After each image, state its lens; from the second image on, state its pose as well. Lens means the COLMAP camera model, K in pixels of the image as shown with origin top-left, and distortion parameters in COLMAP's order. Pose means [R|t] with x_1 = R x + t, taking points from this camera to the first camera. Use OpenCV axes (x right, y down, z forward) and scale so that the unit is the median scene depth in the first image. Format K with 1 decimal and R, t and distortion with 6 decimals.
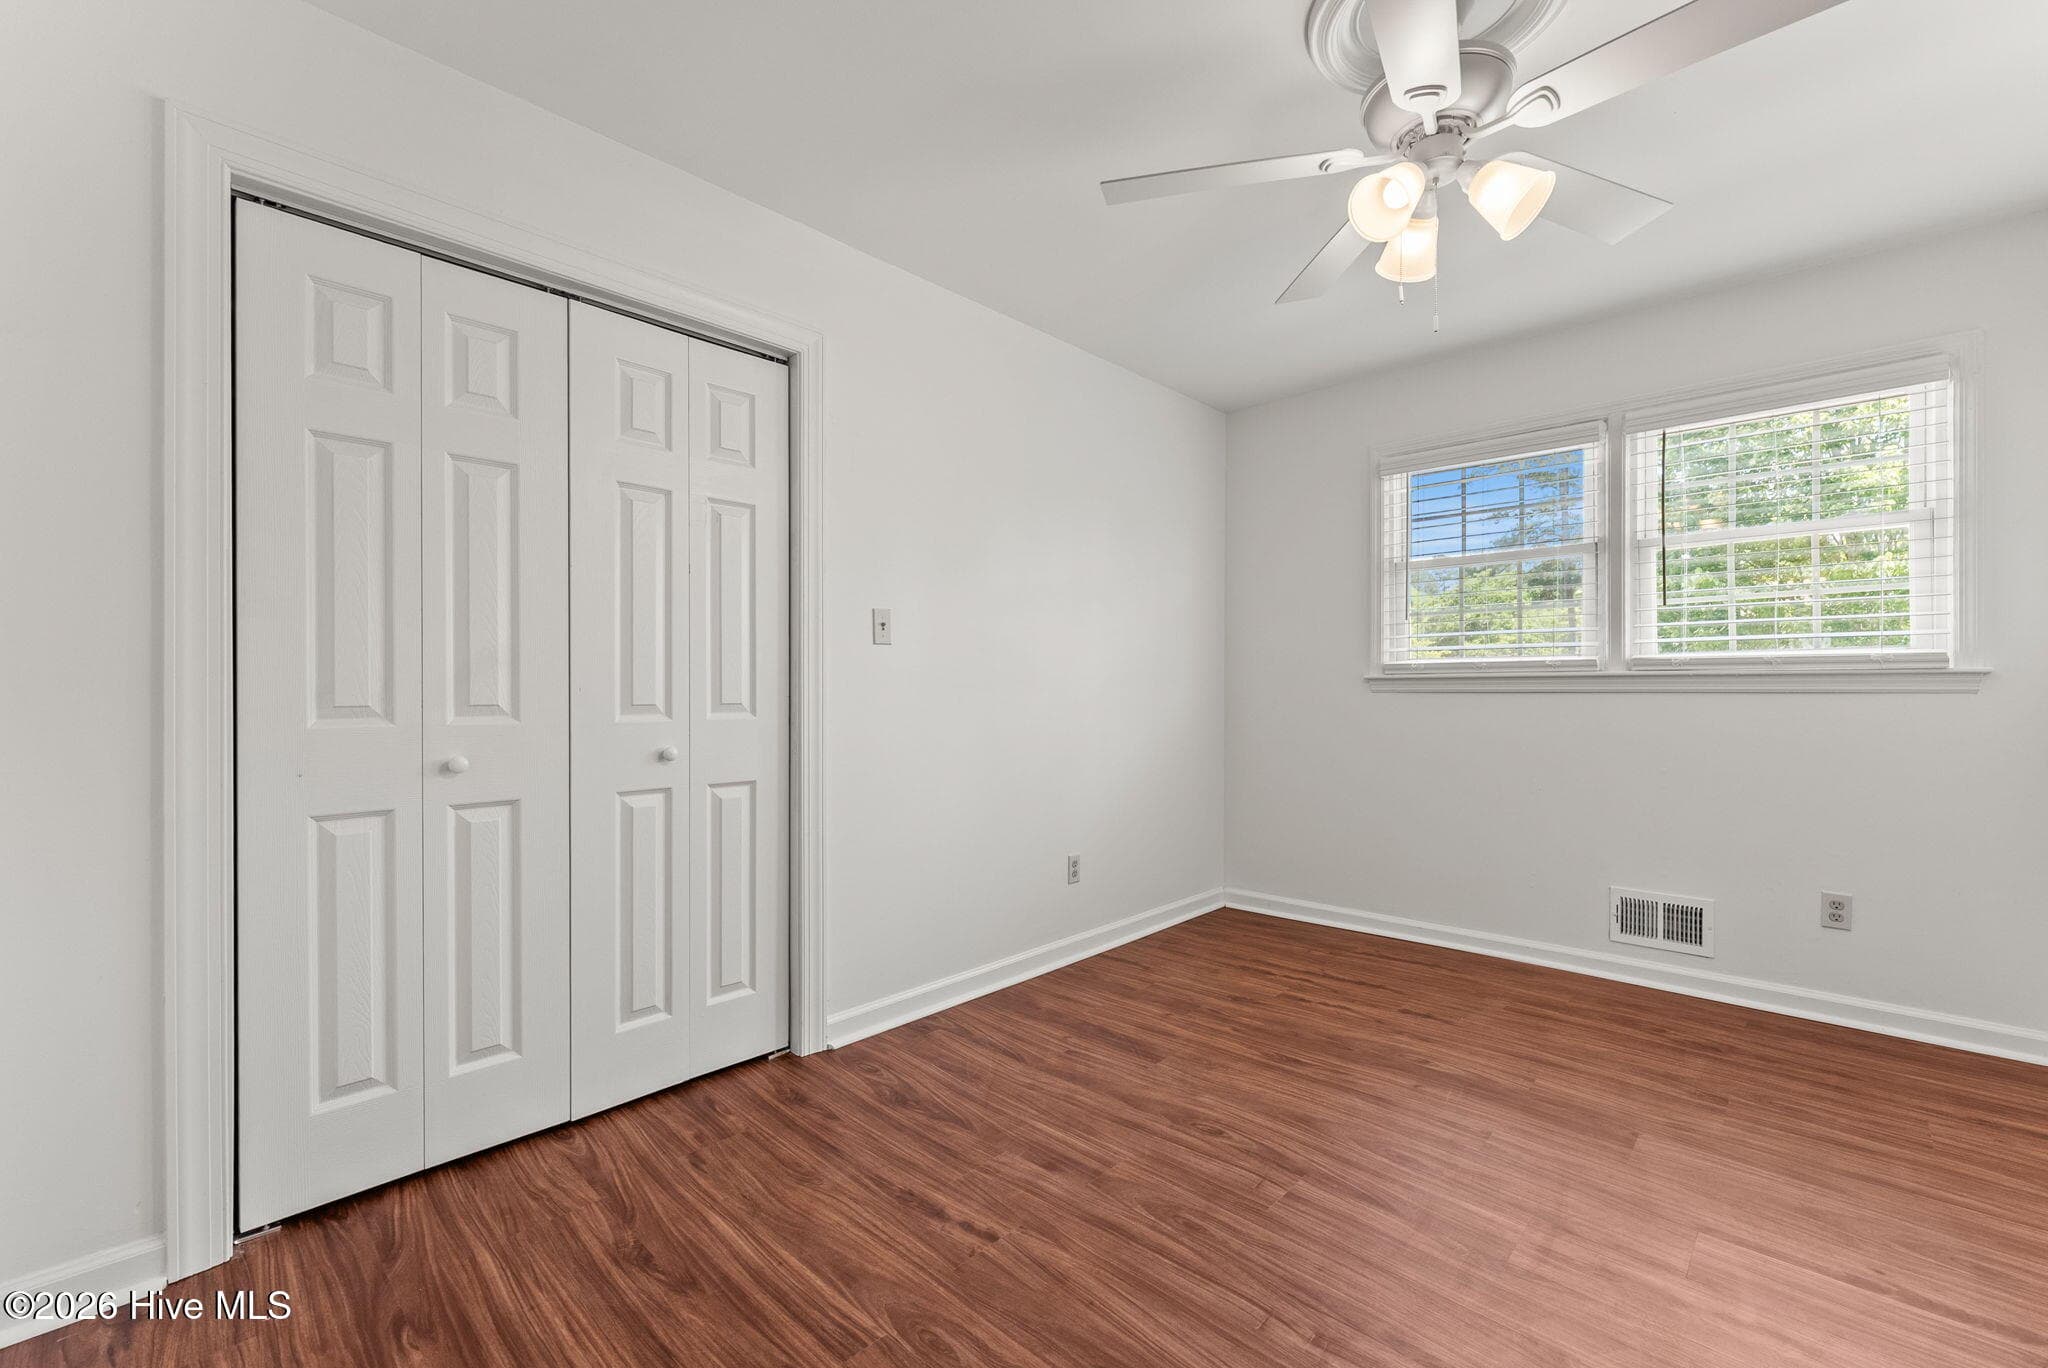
lens RADIAL K [[843.0, 0, 1018.4], [0, 843.0, 688.4], [0, 0, 1]] dist [0.000913, 0.000475]
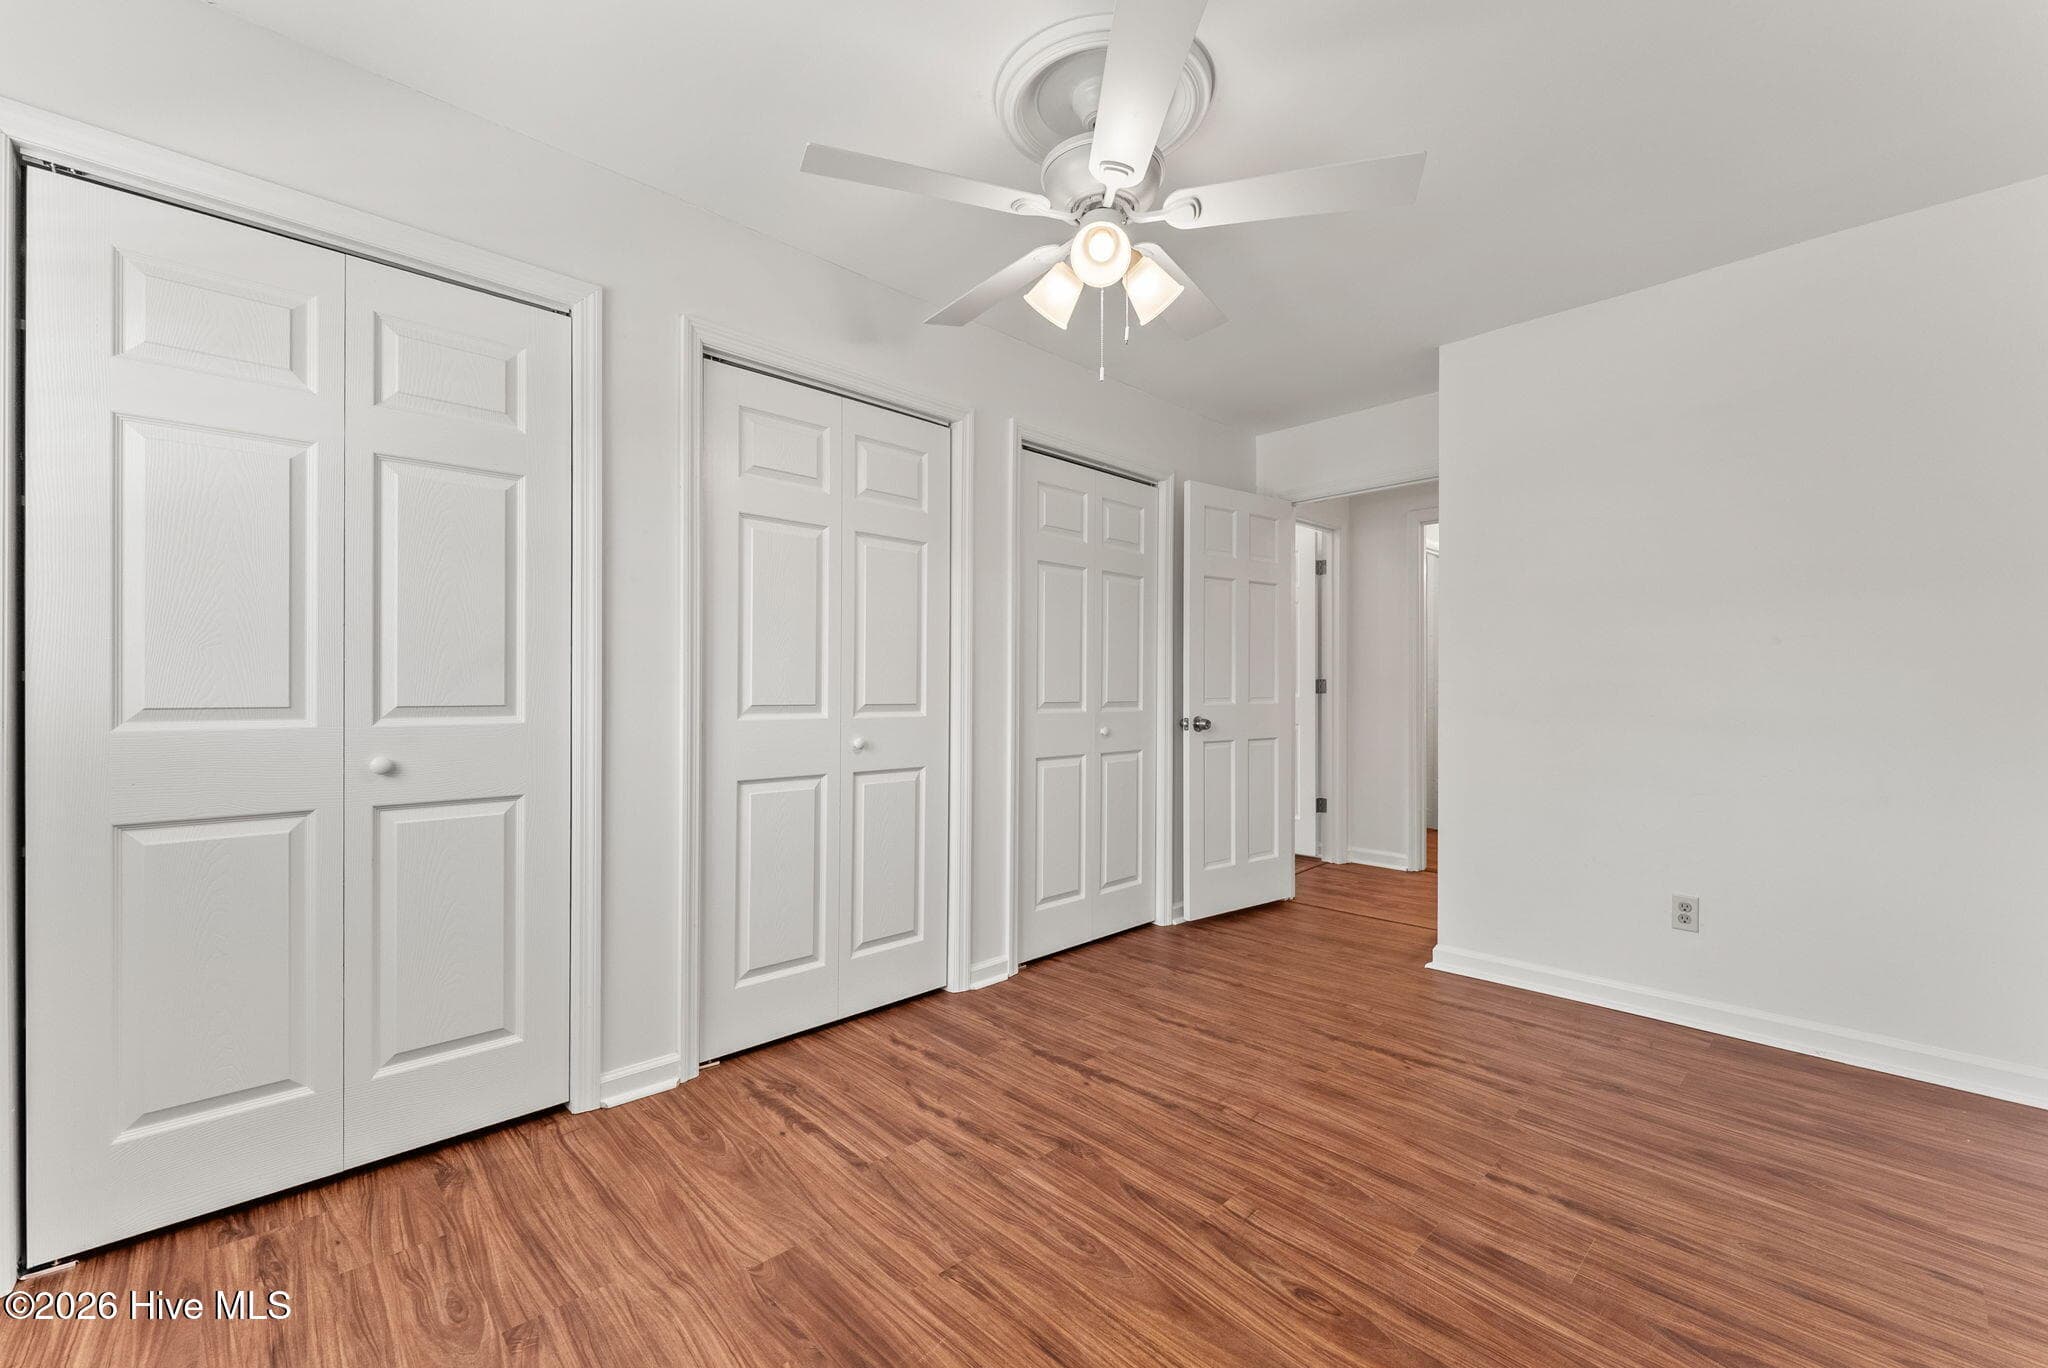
lens RADIAL K [[843.0, 0, 1018.4], [0, 843.0, 688.4], [0, 0, 1]] dist [0.000913, 0.000475]
pose [[-0.999303, -0.003107, 0.037210, 0.521328], [-0.002950, 0.999987, 0.004263, -0.009645], [-0.037223, 0.004150, -0.999298, 1.983868]]
